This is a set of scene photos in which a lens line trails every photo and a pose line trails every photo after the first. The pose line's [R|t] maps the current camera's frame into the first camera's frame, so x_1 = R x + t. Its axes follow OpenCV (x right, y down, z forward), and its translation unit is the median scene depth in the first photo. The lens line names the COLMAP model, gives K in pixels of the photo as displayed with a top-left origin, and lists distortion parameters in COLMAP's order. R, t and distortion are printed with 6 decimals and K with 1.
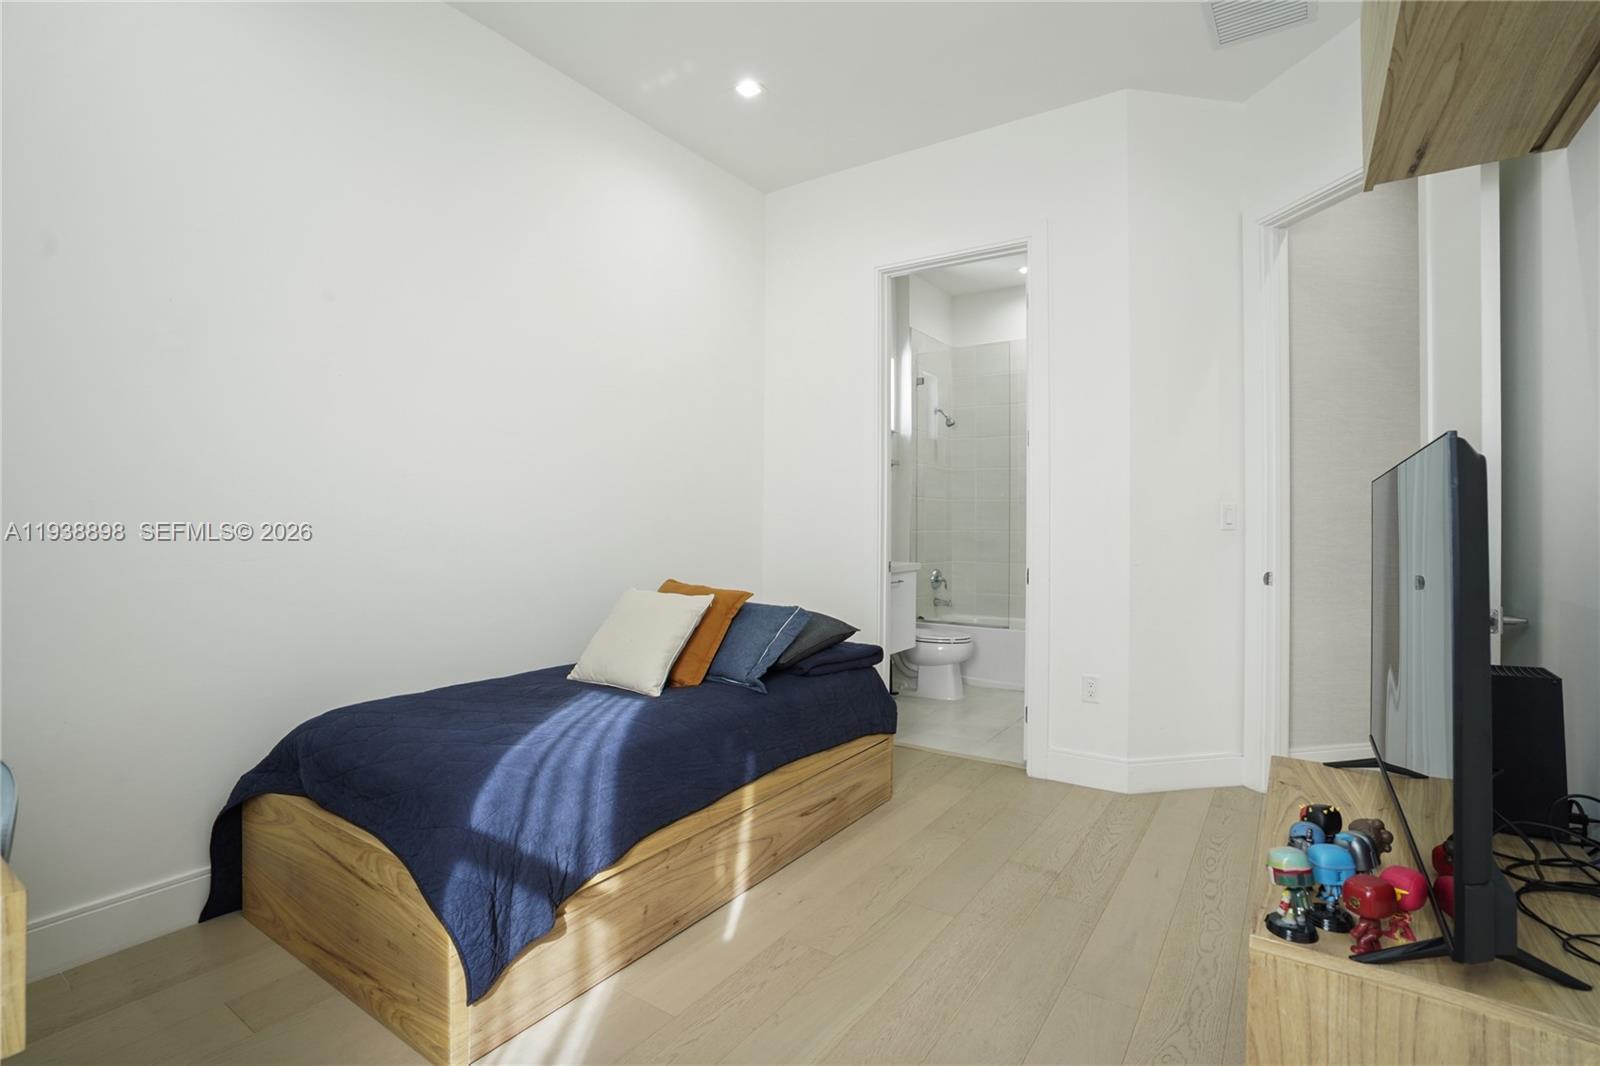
lens RADIAL K [[730.5, 0, 800.0], [0, 730.5, 528.5], [0, 0, 1]] dist [-0.000229, 0.000143]
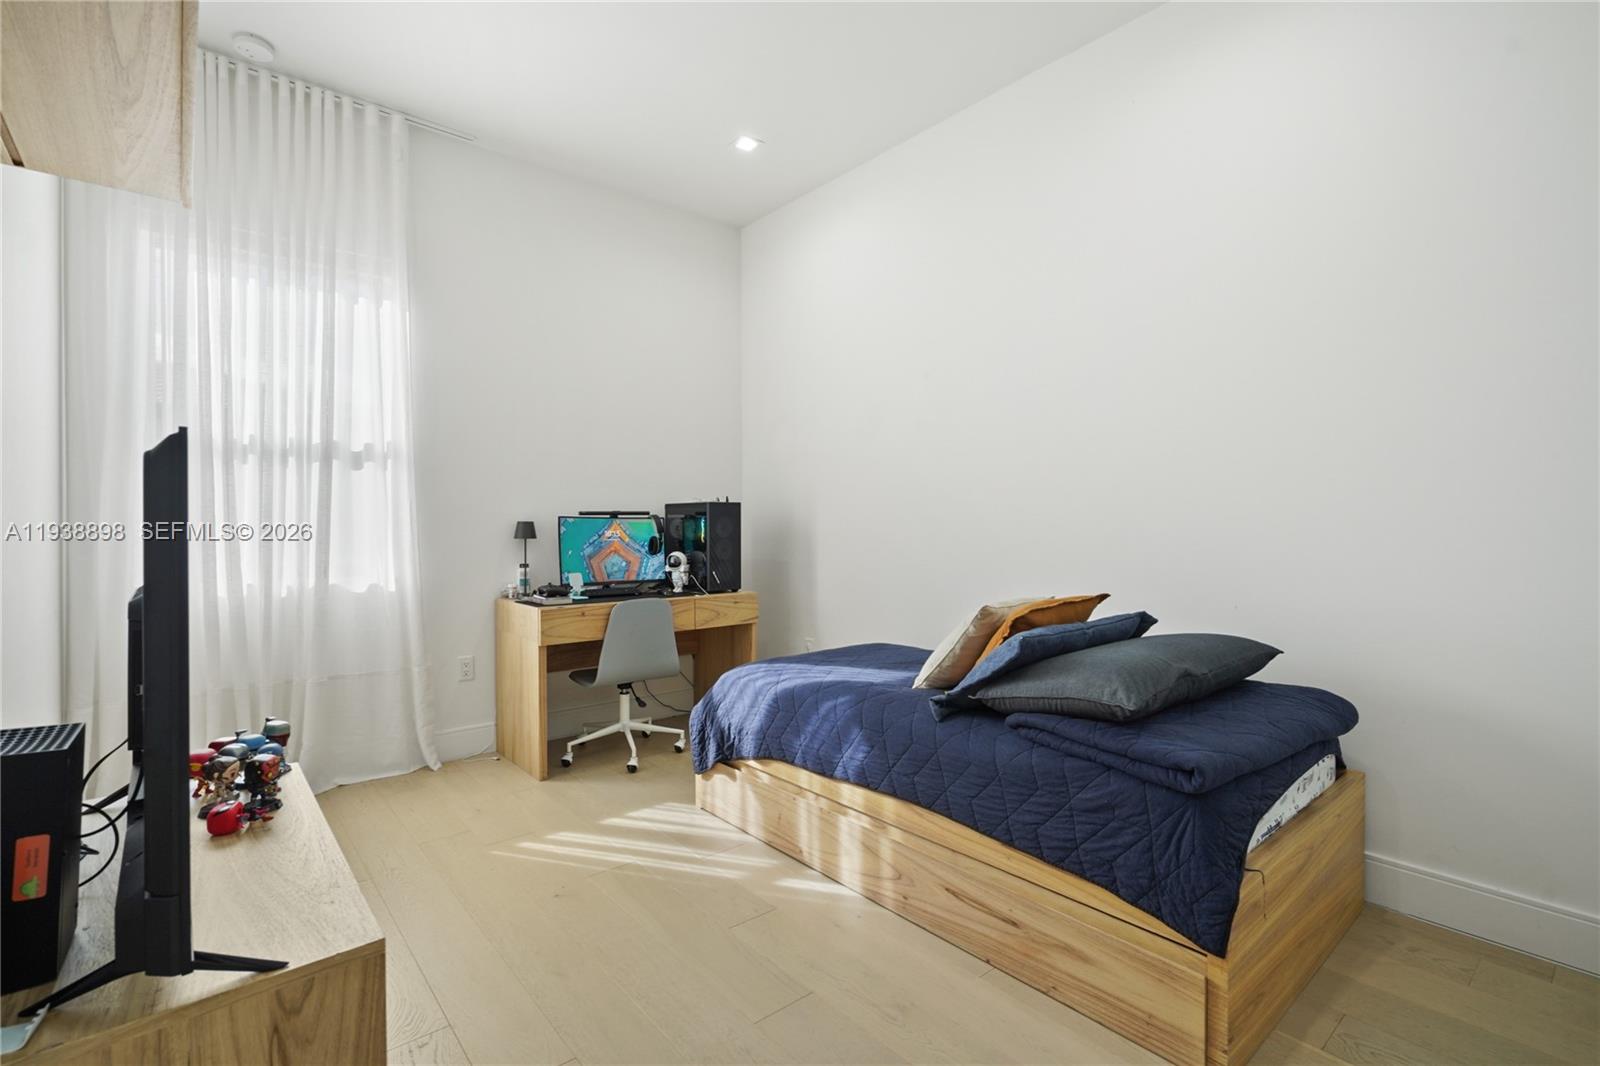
lens RADIAL K [[730.5, 0, 799.0], [0, 730.5, 527.8], [0, 0, 1]] dist [-0.000229, 0.000143]
pose [[-0.244502, 0.000866, -0.969648, 0.835822], [-0.003281, 0.999993, 0.001720, 0.003640], [0.969643, 0.003602, -0.244497, 1.081675]]
